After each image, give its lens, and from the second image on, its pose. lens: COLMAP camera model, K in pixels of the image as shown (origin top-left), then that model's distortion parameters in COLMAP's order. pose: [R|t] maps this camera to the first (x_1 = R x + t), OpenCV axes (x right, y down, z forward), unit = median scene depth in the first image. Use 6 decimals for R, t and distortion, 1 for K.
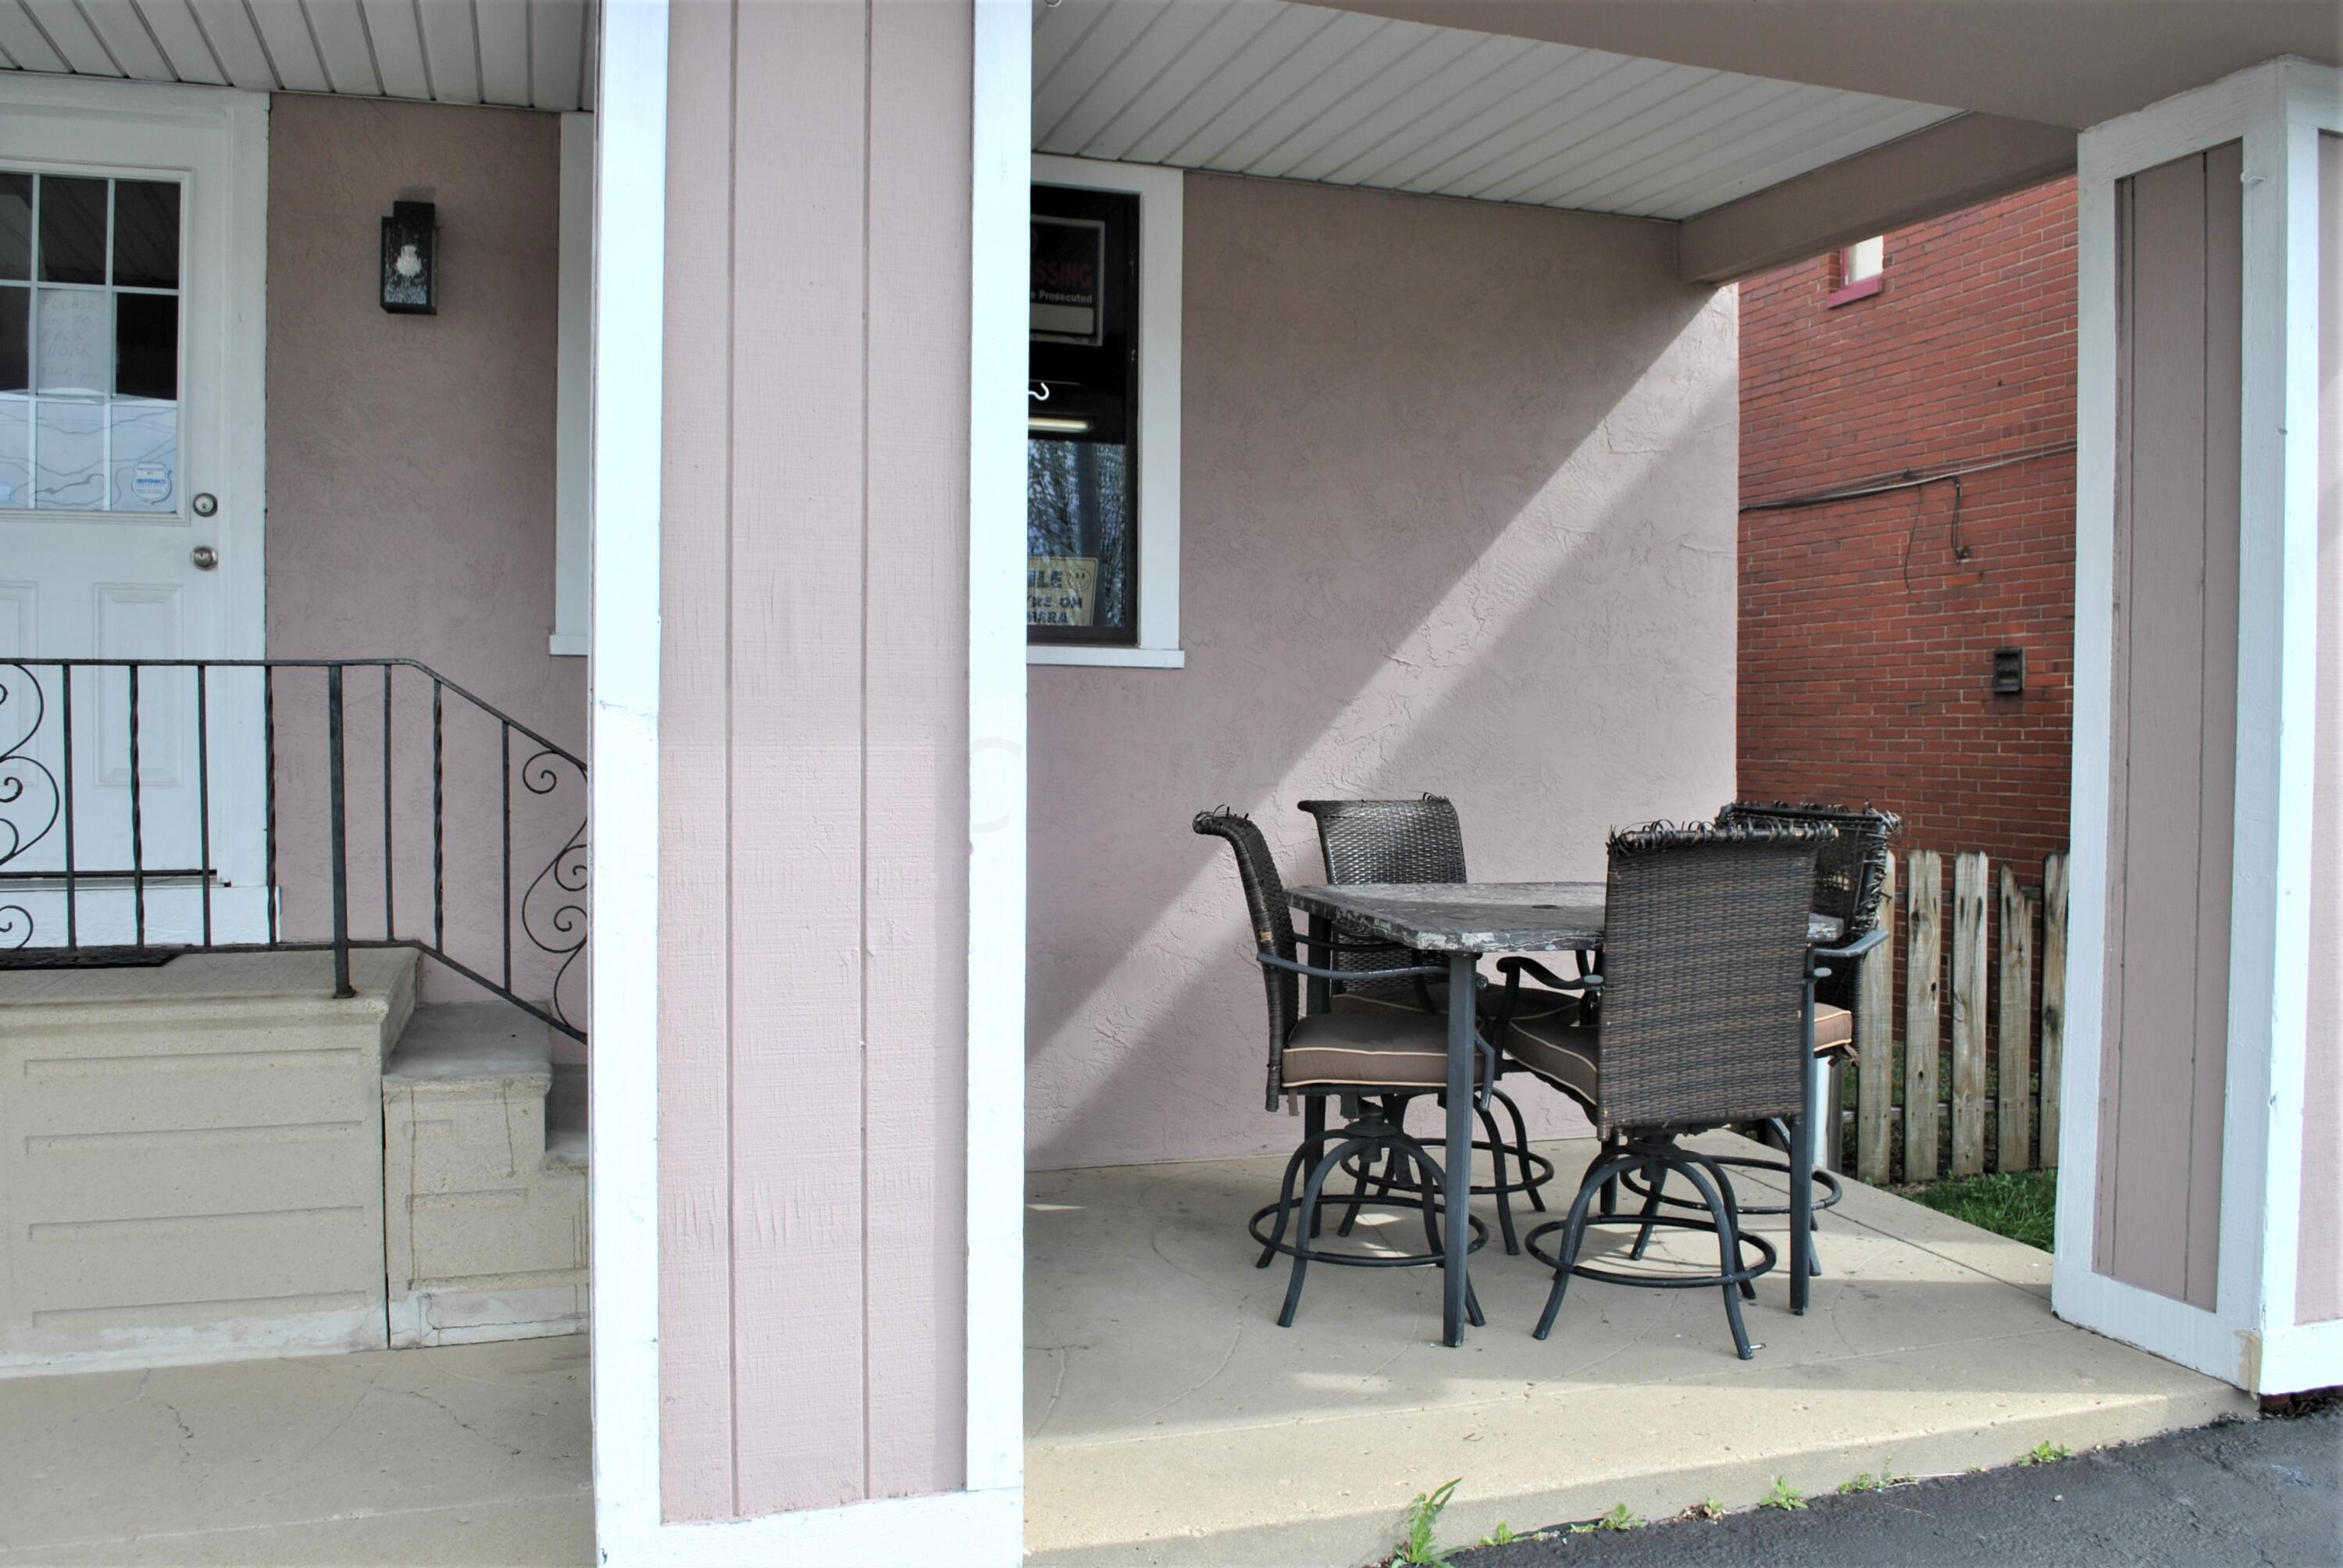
lens RADIAL K [[1841.9, 0, 1179.6], [0, 1841.9, 788.8], [0, 0, 1]] dist [-0.097554, 0.019827]
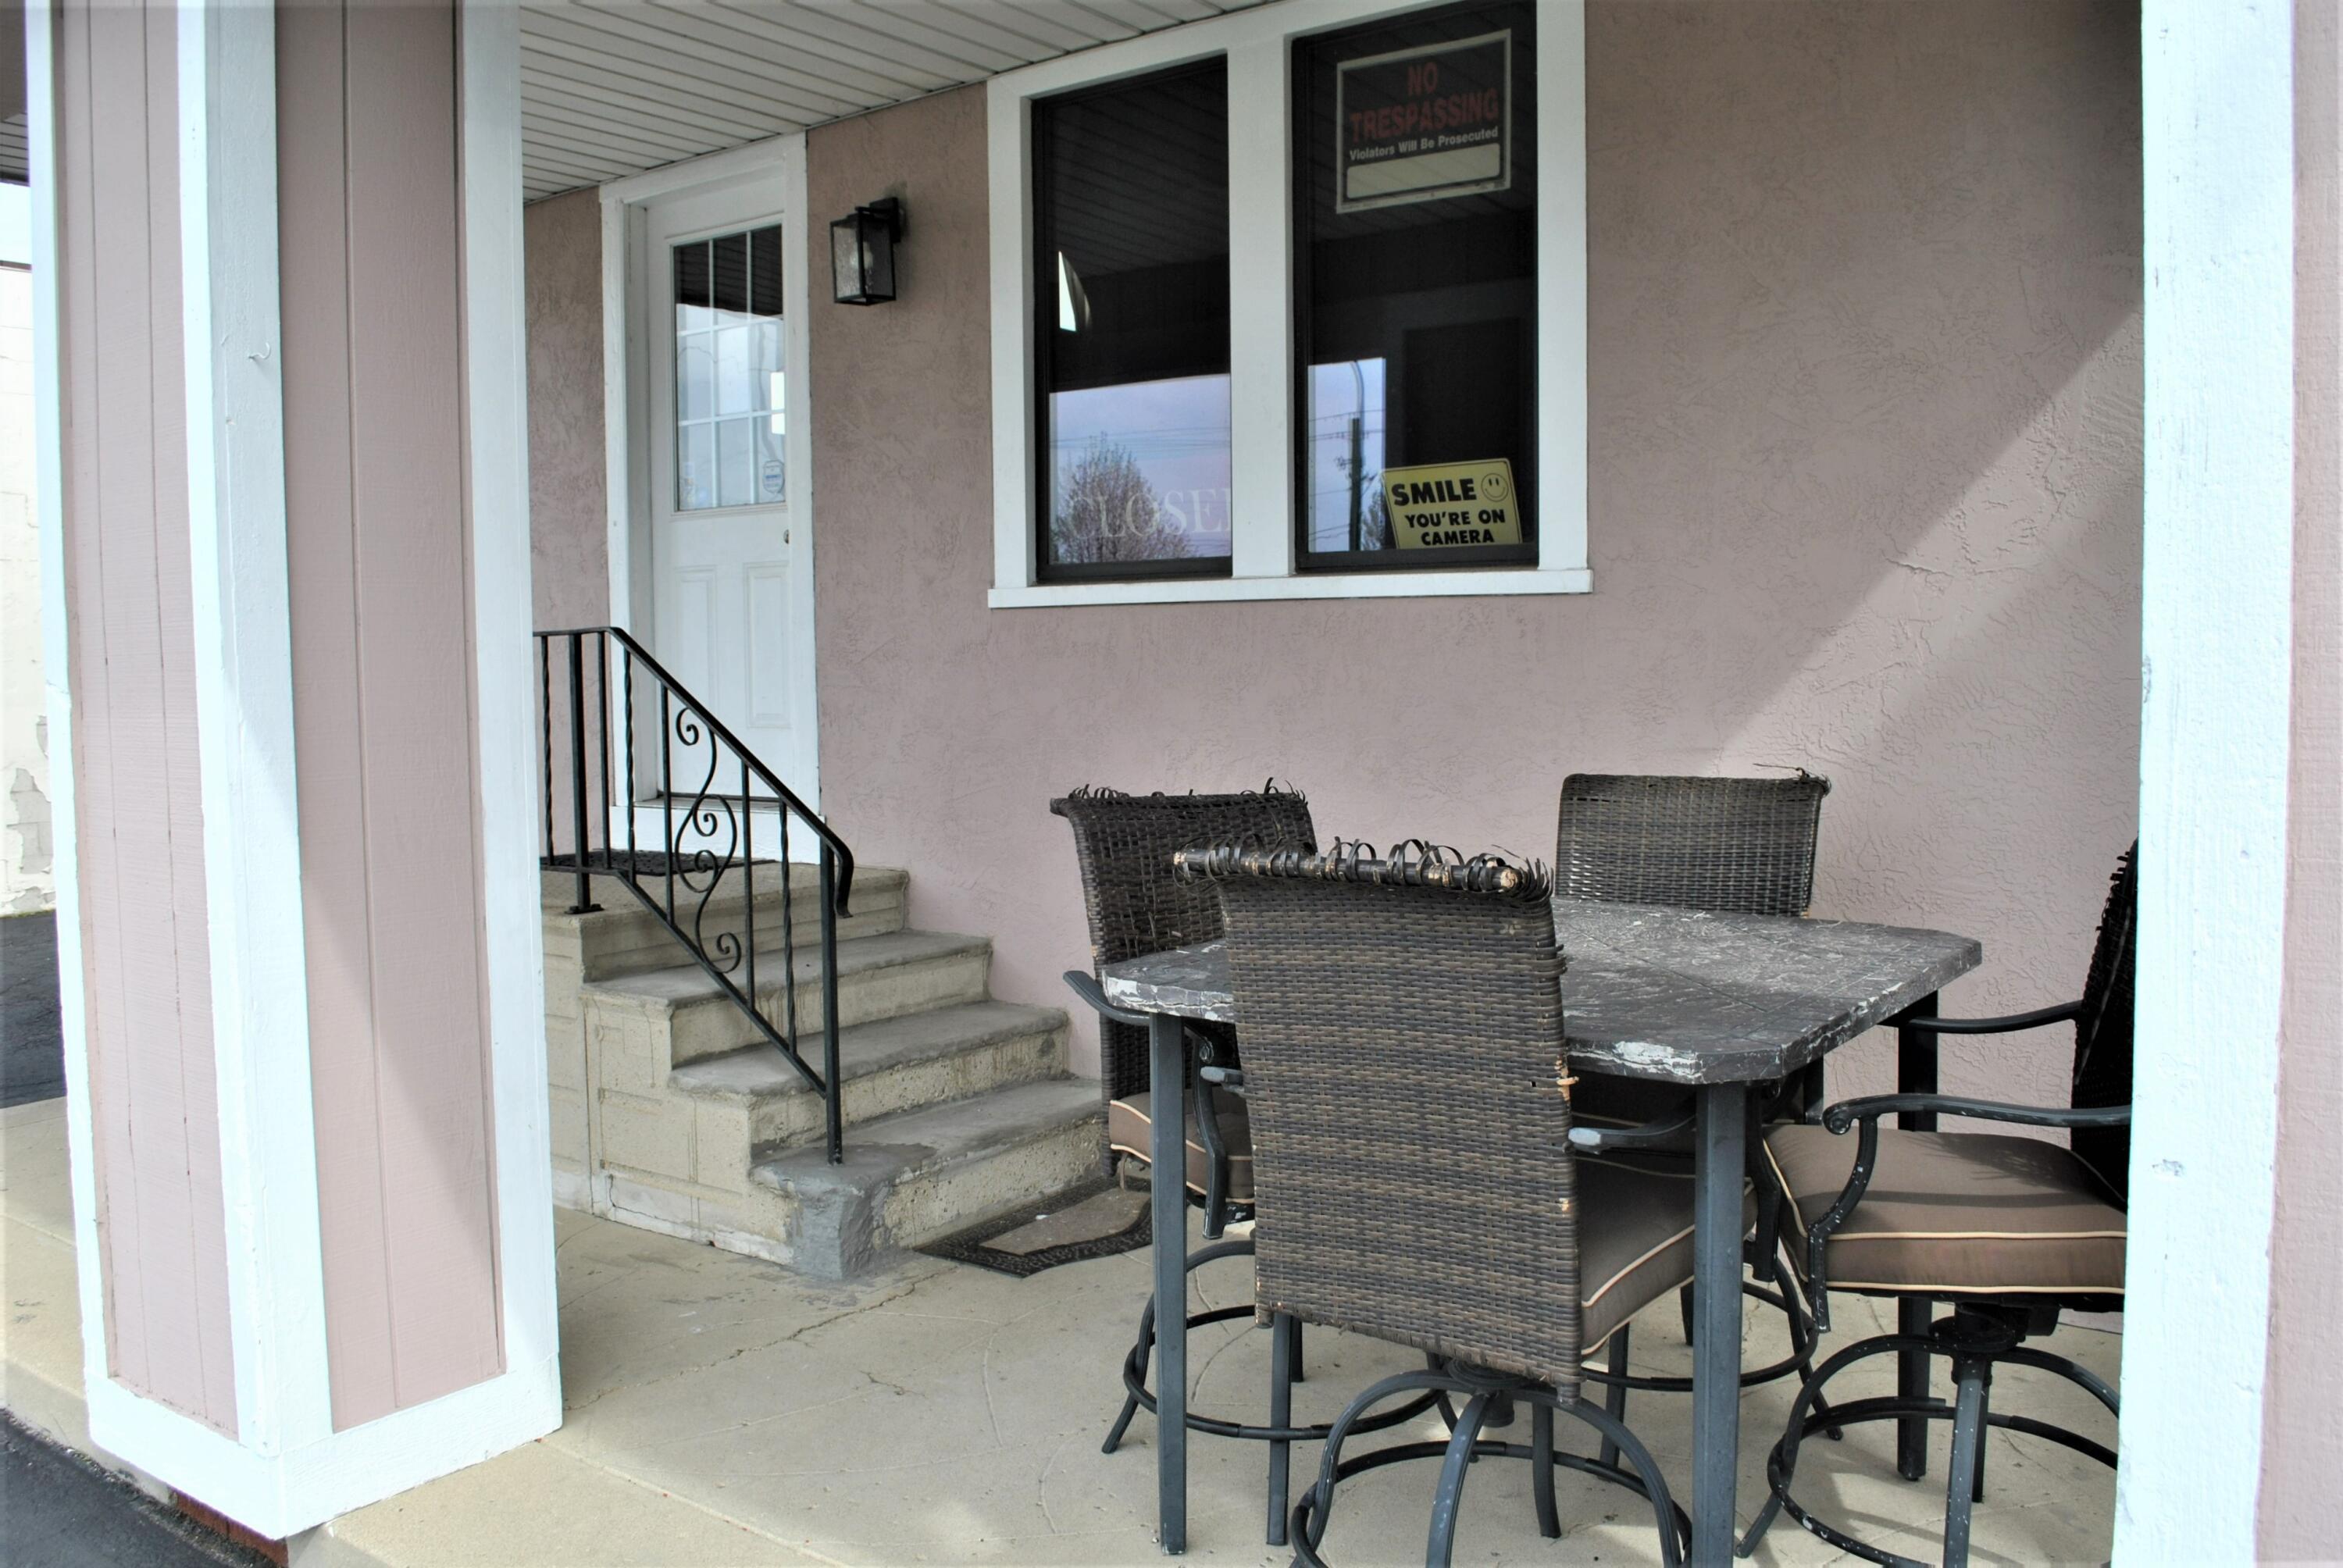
lens RADIAL K [[1841.9, 0, 1189.5], [0, 1841.9, 767.4], [0, 0, 1]] dist [-0.097554, 0.019827]
pose [[0.596227, 0.033556, -0.802114, 0.511629], [-0.009734, 0.999355, 0.034572, -0.018452], [0.802757, -0.012805, 0.596169, 0.420351]]
